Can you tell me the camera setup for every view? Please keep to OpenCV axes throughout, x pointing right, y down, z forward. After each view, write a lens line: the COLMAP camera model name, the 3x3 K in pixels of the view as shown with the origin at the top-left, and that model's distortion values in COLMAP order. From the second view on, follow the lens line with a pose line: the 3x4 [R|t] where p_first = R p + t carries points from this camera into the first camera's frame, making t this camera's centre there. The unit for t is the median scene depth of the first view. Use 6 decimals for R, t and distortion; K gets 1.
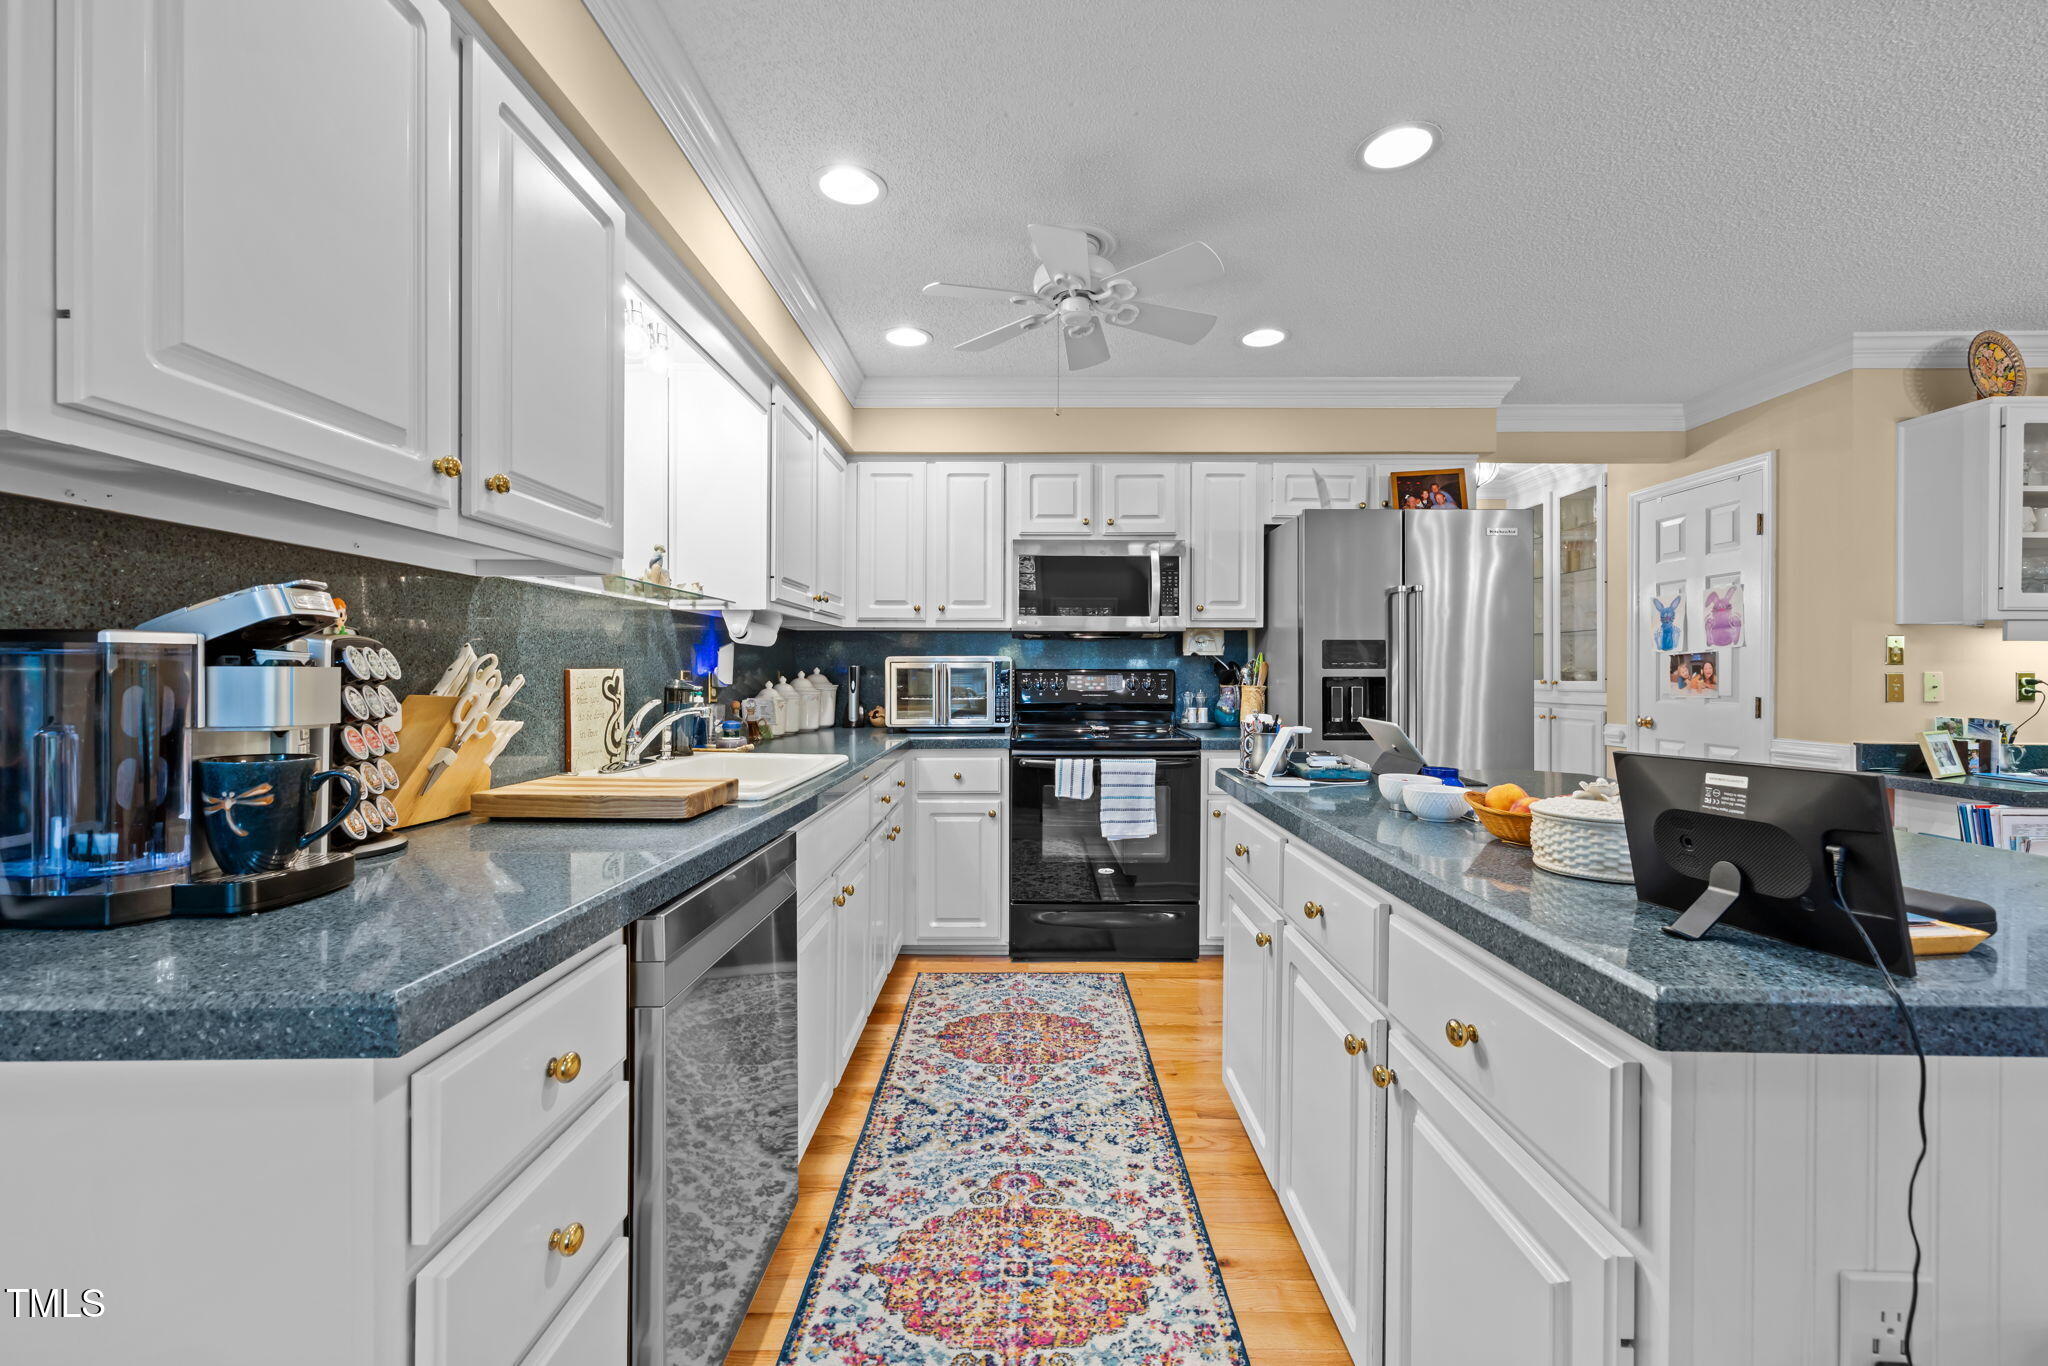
lens RADIAL K [[832.0, 0, 1031.8], [0, 832.0, 677.0], [0, 0, 1]] dist [0.000092, -0.000022]
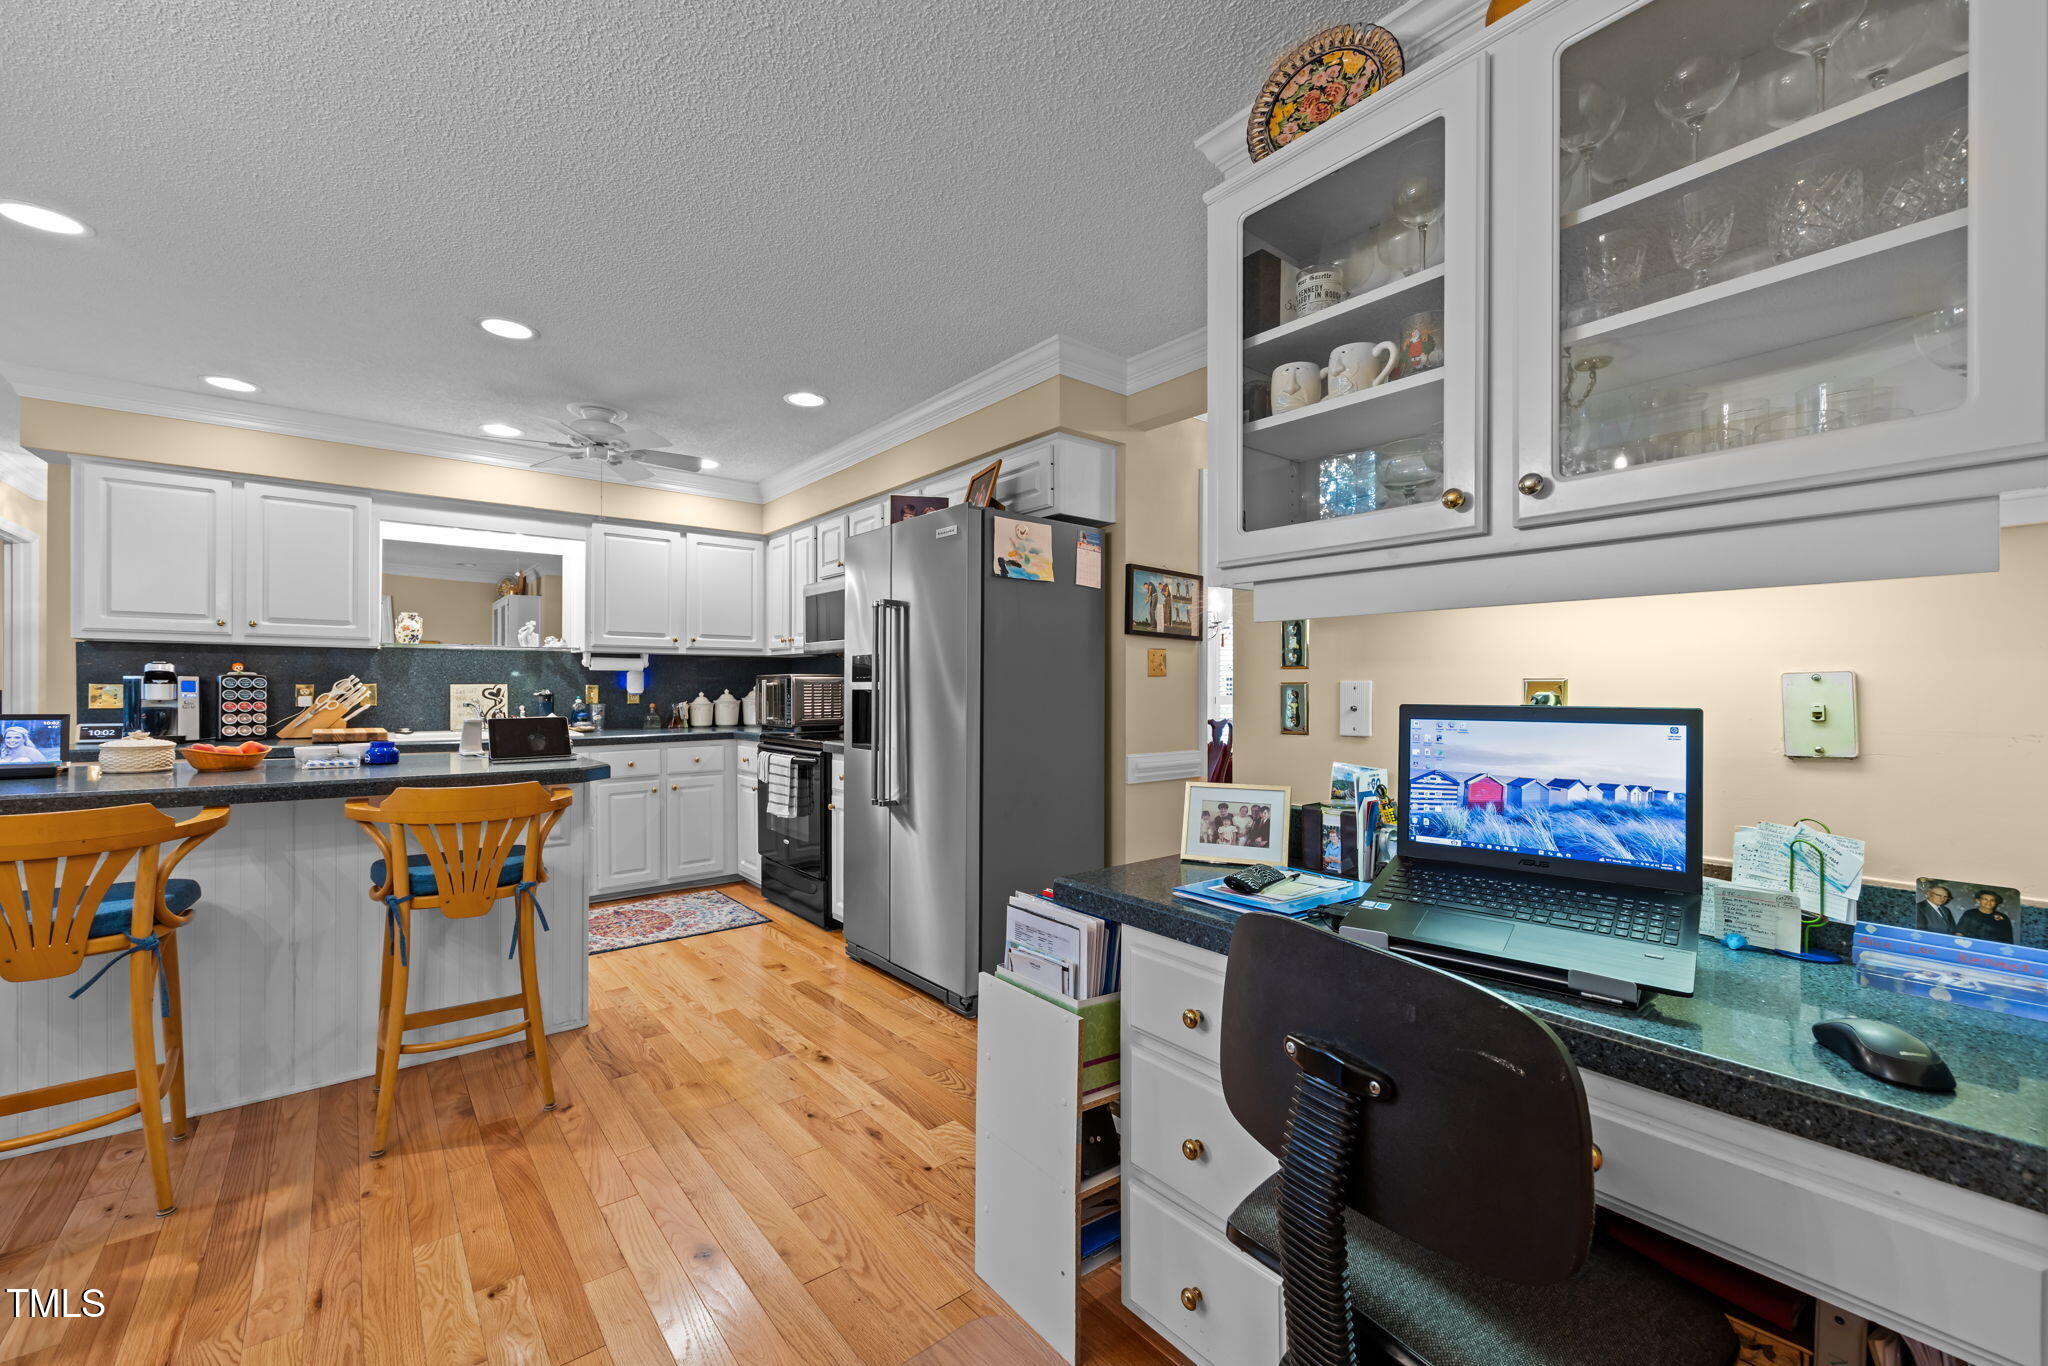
lens RADIAL K [[829.9, 0, 1019.5], [0, 829.9, 688.6], [0, 0, 1]] dist [-0.000530, 0.000415]
pose [[0.630720, 0.000036, -0.776011, 1.330147], [-0.004088, 0.999986, -0.003276, 0.001299], [0.776000, 0.005239, 0.630711, 0.481714]]
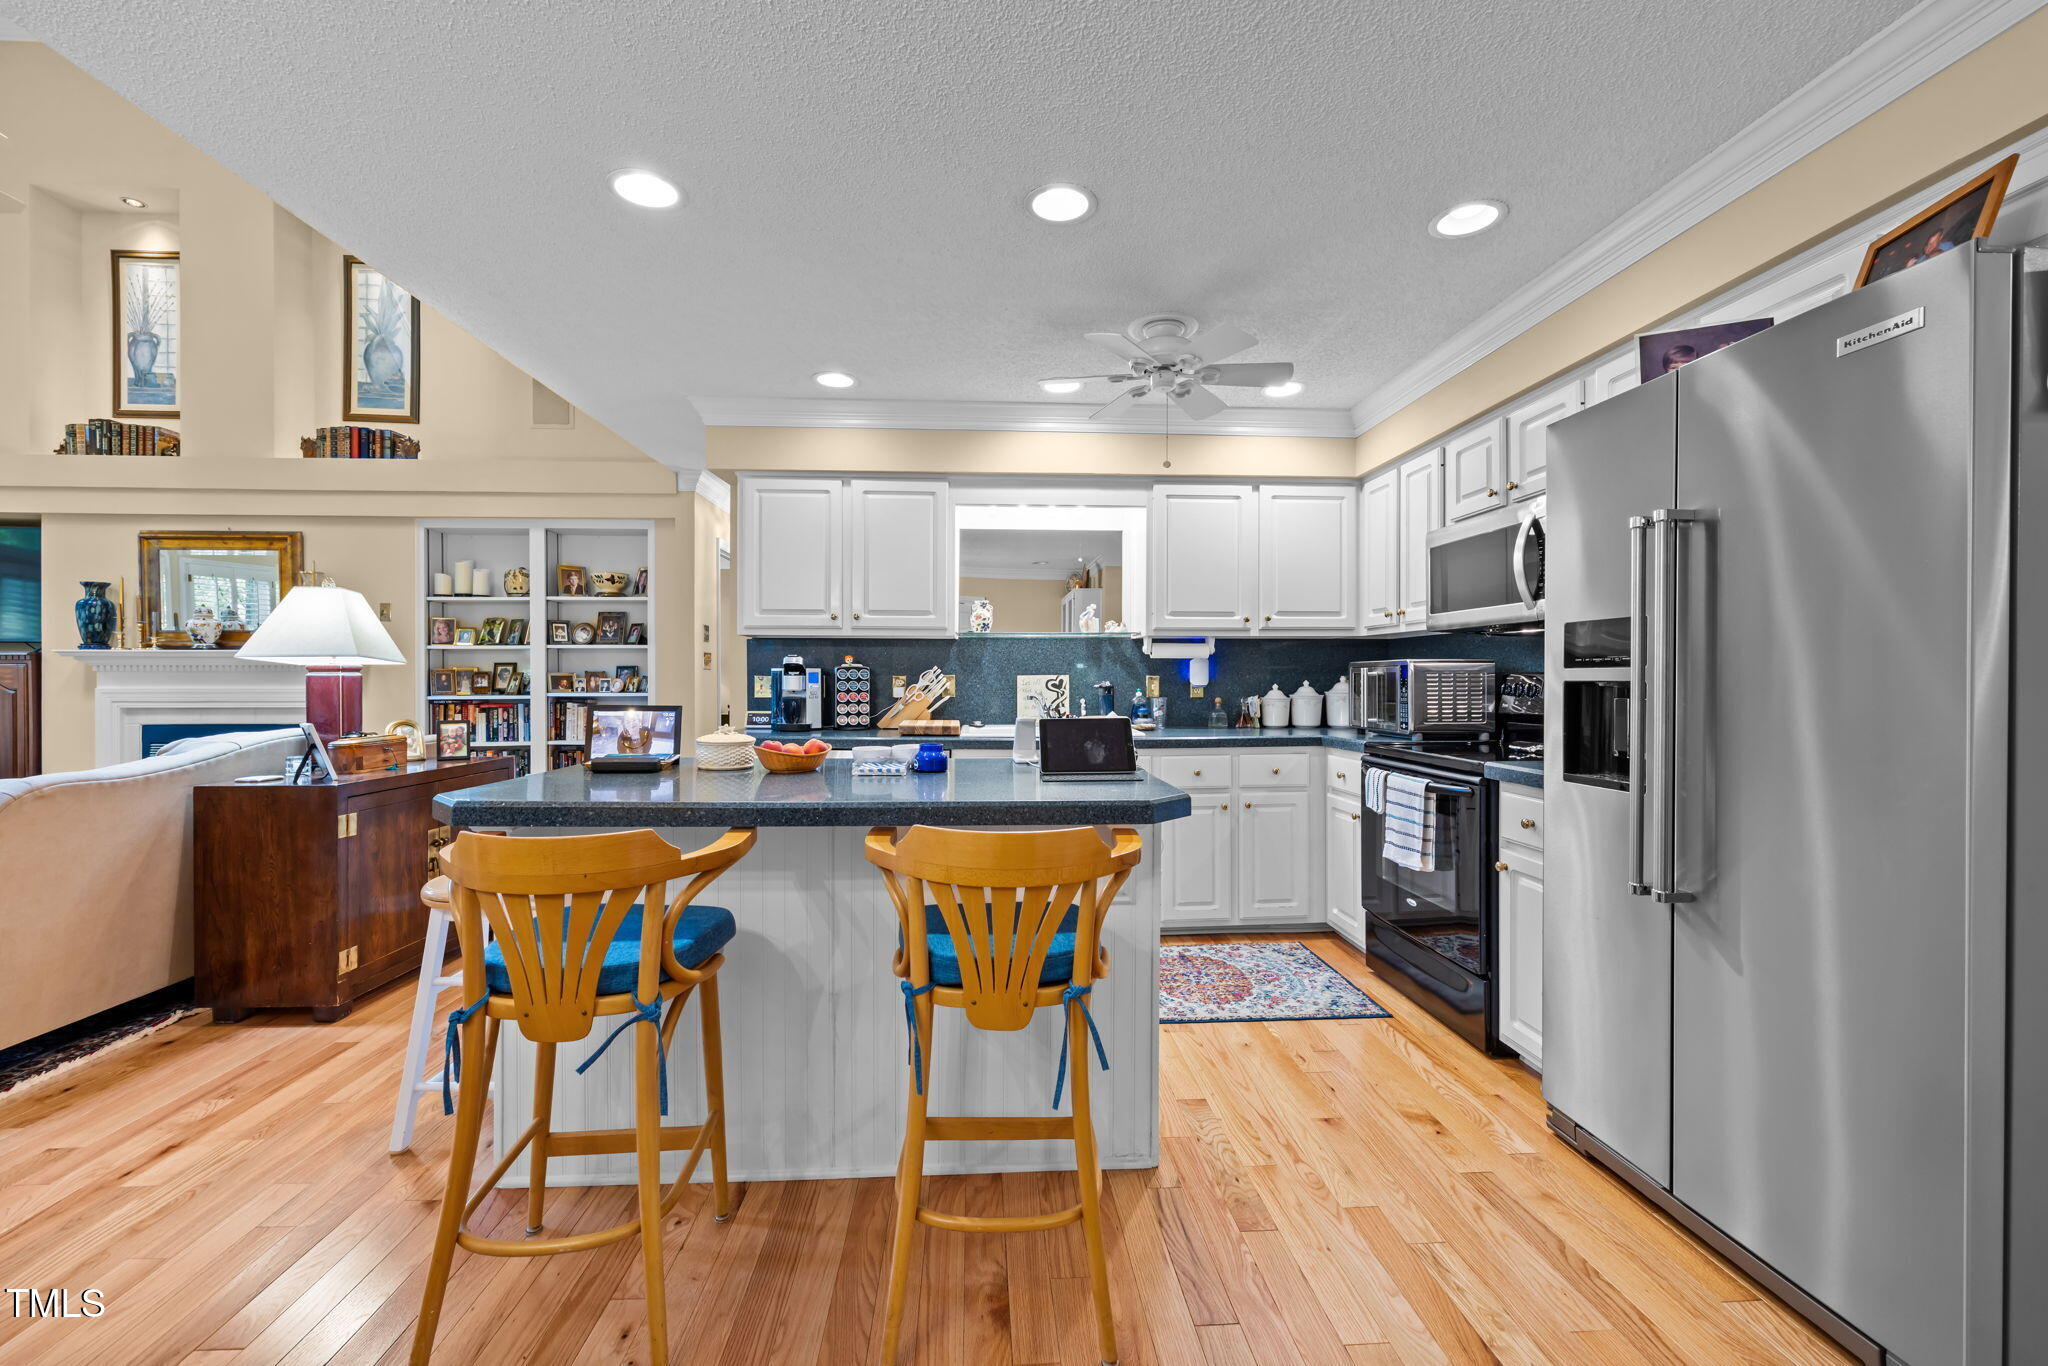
lens RADIAL K [[829.7, 0, 1018.3], [0, 829.7, 681.6], [0, 0, 1]] dist [0.000129, 0.000238]
pose [[0.057538, 0.001814, -0.998342, 0.956392], [-0.004984, 0.999986, 0.001530, 0.001468], [0.998331, 0.004888, 0.057547, 0.544777]]
